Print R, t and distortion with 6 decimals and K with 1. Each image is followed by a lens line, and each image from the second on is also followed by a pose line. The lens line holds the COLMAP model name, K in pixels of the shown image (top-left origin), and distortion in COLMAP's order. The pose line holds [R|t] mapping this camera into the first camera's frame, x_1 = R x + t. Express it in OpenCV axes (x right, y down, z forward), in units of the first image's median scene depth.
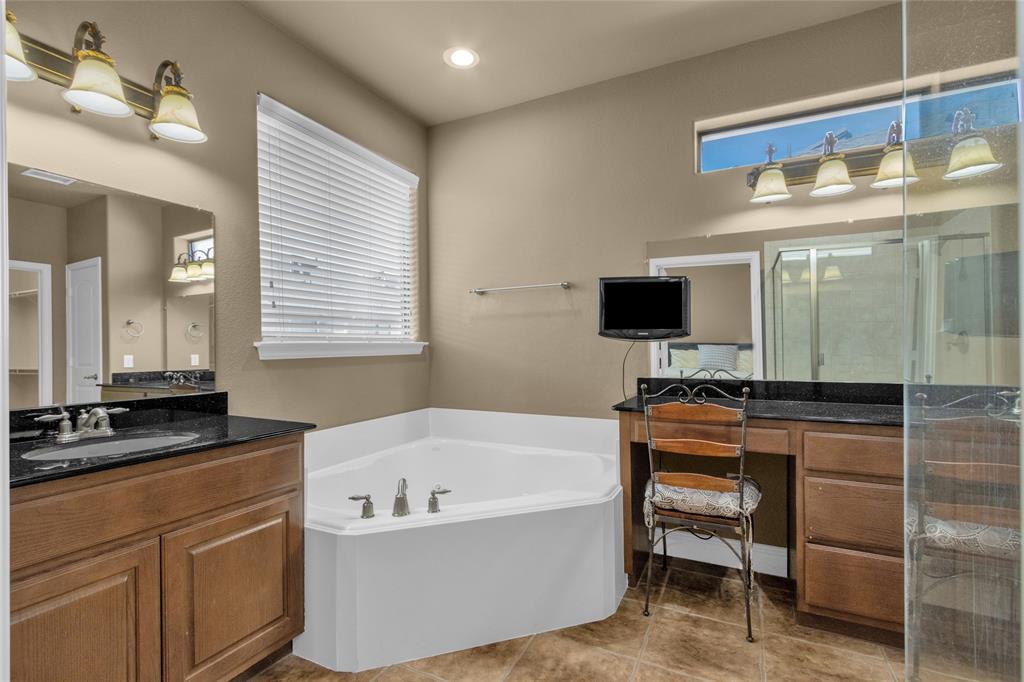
lens RADIAL K [[467.7, 0, 510.9], [0, 467.7, 344.5], [0, 0, 1]] dist [0.002505, 0.000206]
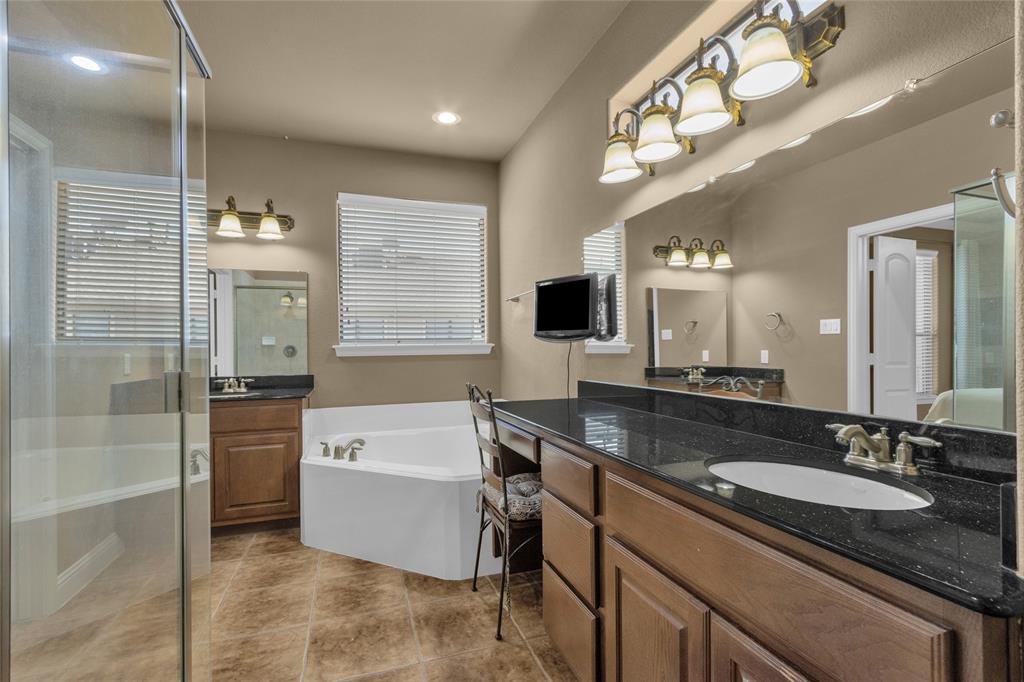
lens RADIAL K [[467.7, 0, 507.7], [0, 467.7, 345.6], [0, 0, 1]] dist [0.002505, 0.000206]
pose [[0.717683, -0.005432, -0.696349, 1.113386], [0.008031, 0.999968, 0.000477, -0.000834], [0.696324, -0.005935, 0.717704, 0.263106]]
